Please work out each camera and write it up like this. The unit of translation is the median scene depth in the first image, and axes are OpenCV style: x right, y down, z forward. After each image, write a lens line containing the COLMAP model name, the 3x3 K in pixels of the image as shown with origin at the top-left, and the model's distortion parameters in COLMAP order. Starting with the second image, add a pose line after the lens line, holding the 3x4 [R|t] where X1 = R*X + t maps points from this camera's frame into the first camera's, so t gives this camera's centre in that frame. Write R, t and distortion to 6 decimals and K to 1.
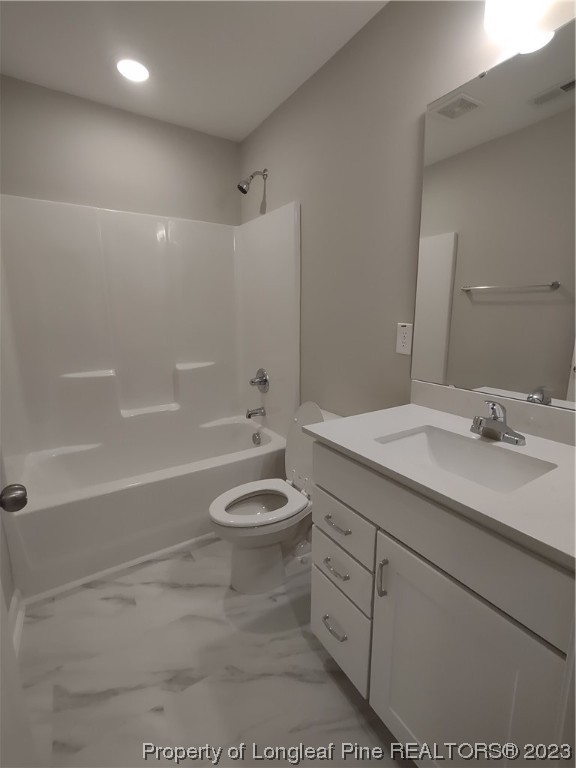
lens RADIAL K [[353.2, 0, 293.0], [0, 353.2, 385.5], [0, 0, 1]] dist [-0.001357, -0.000136]
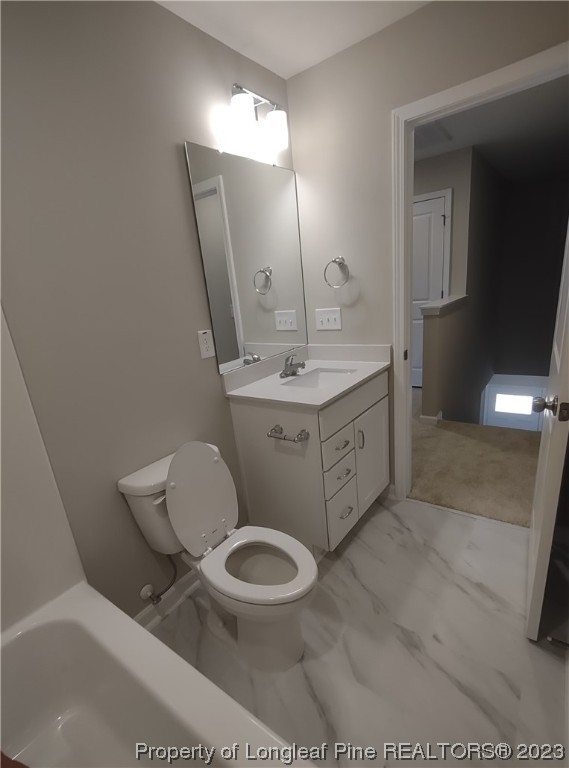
lens RADIAL K [[372.7, 0, 284.5], [0, 372.7, 384.0], [0, 0, 1]] dist [-0.000680, -0.000039]
pose [[-0.350927, -0.215611, 0.911242, -0.826227], [0.277237, 0.905580, 0.321038, -0.304160], [-0.894421, 0.365291, -0.258017, 1.038420]]
